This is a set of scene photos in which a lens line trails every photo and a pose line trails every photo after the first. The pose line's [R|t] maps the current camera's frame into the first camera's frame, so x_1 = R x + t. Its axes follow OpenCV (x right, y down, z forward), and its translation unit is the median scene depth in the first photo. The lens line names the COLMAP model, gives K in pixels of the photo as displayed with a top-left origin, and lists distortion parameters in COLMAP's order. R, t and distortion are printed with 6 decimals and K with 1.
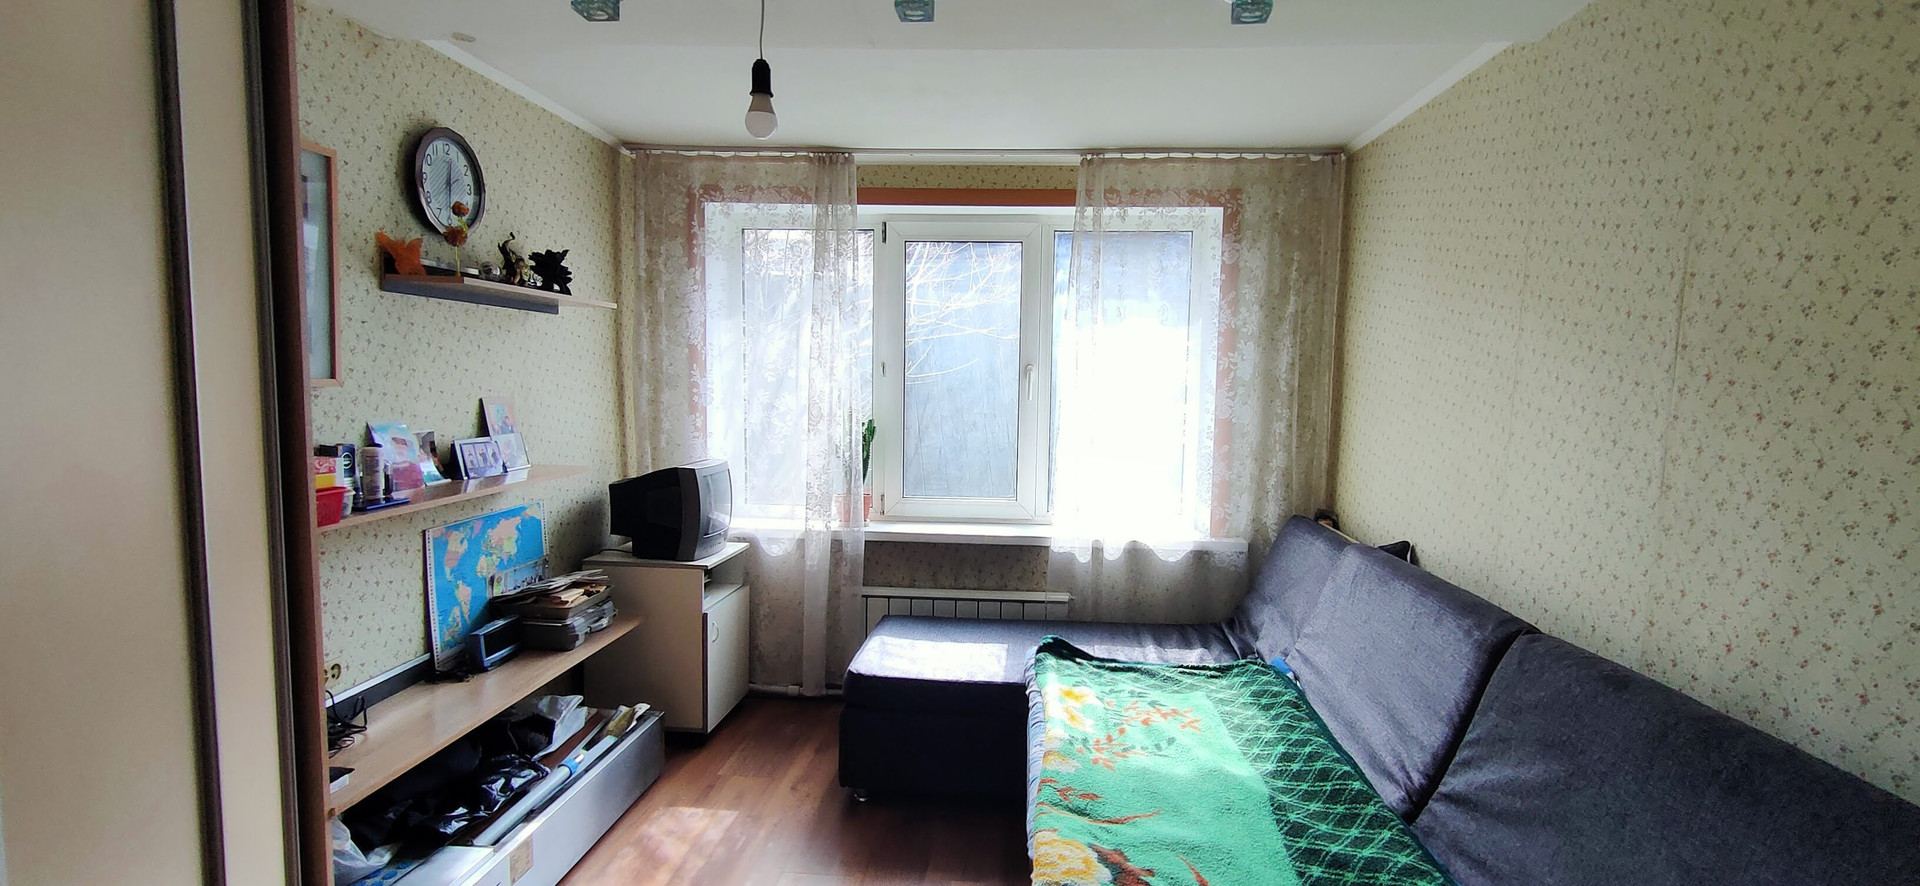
lens RADIAL K [[839.0, 0, 1002.1], [0, 839.0, 443.2], [0, 0, 1]] dist [0.003590, -0.008701]
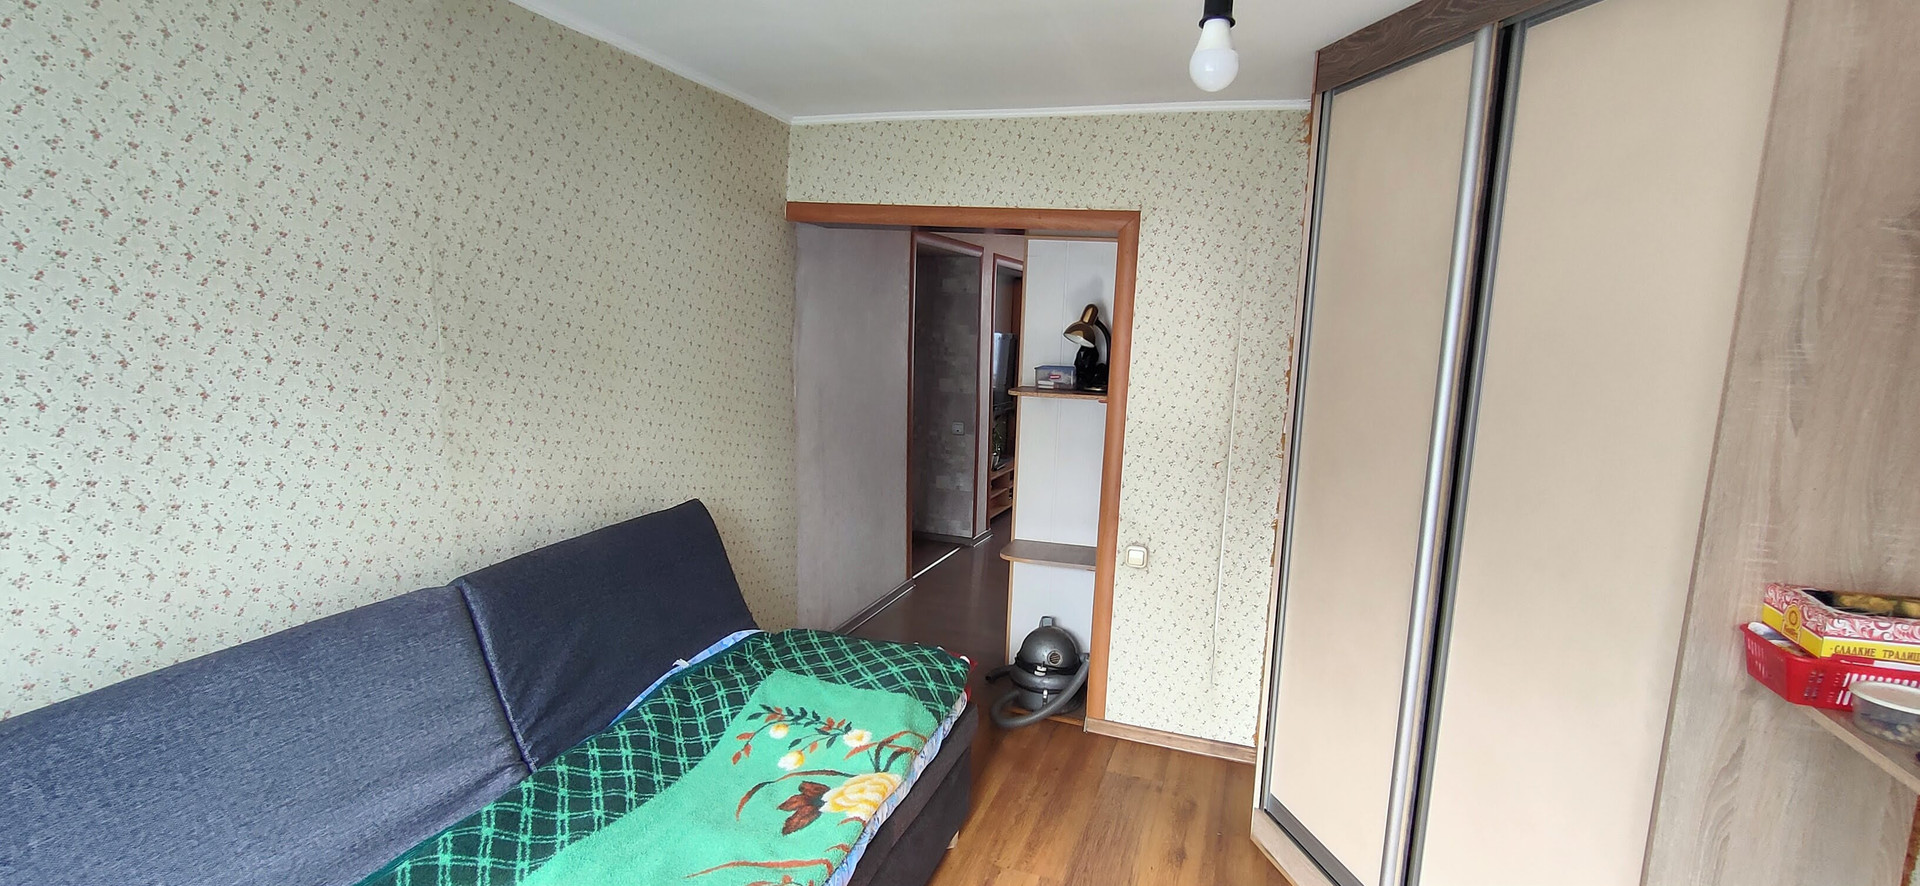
lens RADIAL K [[839.0, 0, 1002.1], [0, 839.0, 443.2], [0, 0, 1]] dist [0.003590, -0.008701]
pose [[-0.964116, -0.098168, 0.246666, -0.216284], [-0.039288, 0.971649, 0.233139, -0.159092], [-0.262559, 0.215082, -0.940639, 1.153433]]
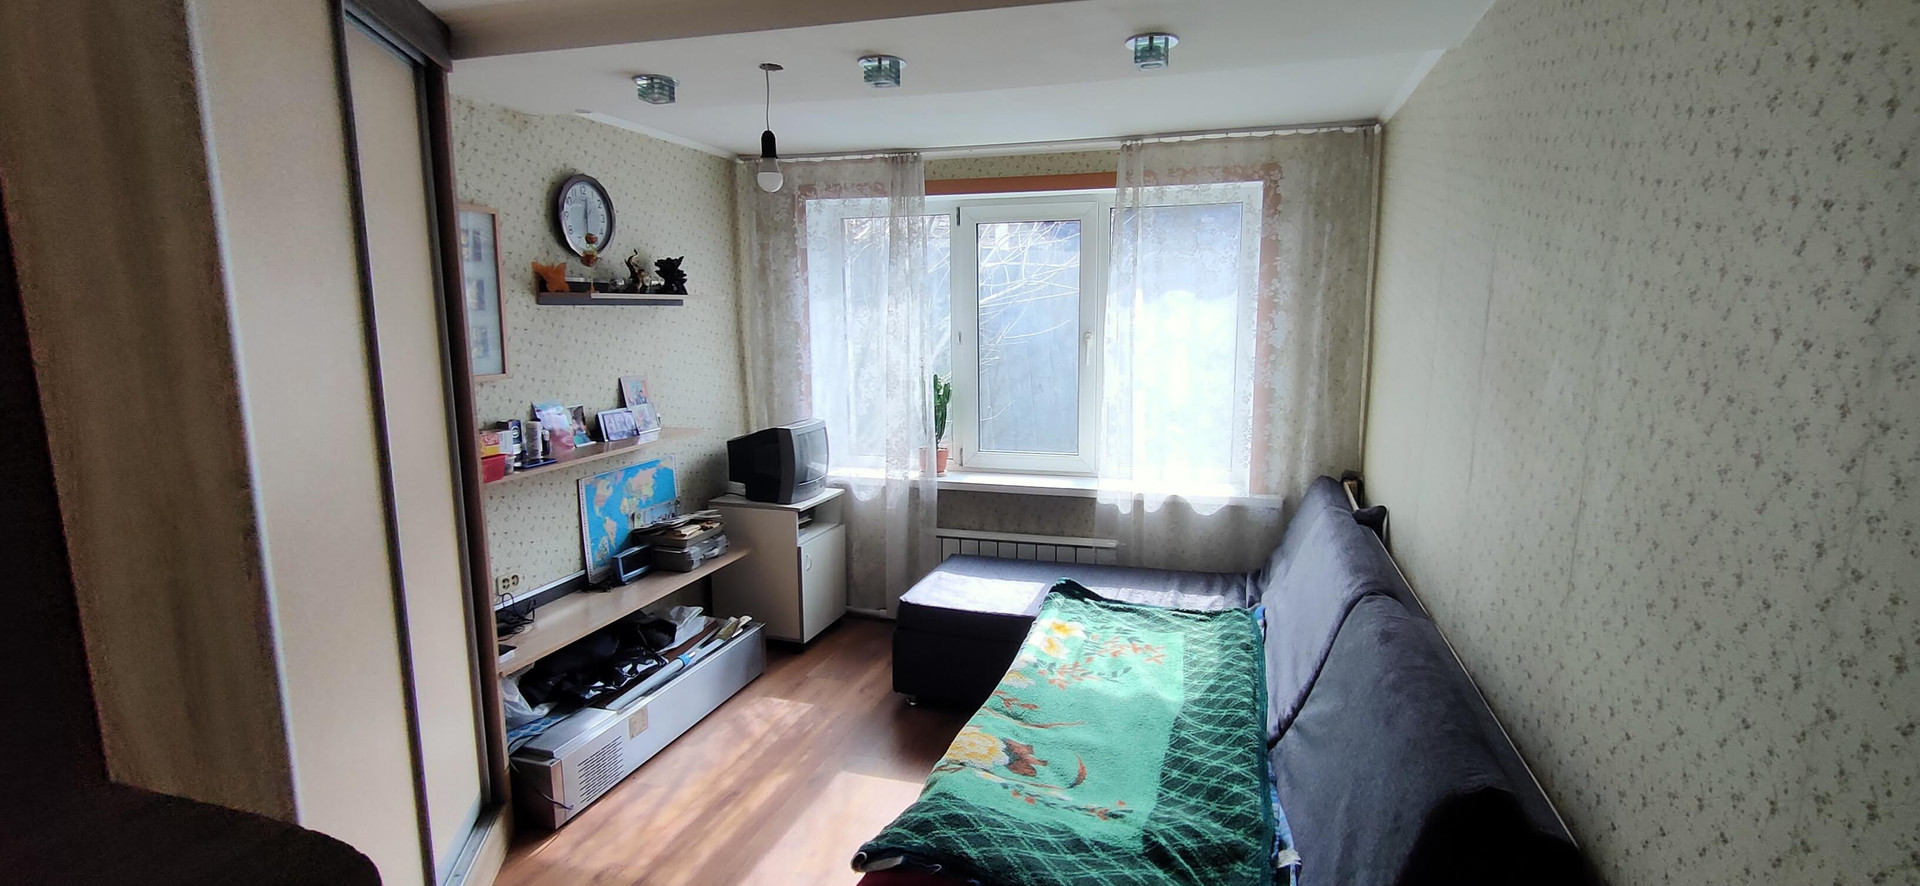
lens RADIAL K [[847.3, 0, 1015.7], [0, 847.3, 428.9], [0, 0, 1]] dist [0.000898, 0.000090]
pose [[0.977977, 0.008500, -0.208542, 0.242007], [0.003962, 0.998234, 0.059269, -0.047508], [0.208677, -0.058790, 0.976216, -0.151708]]
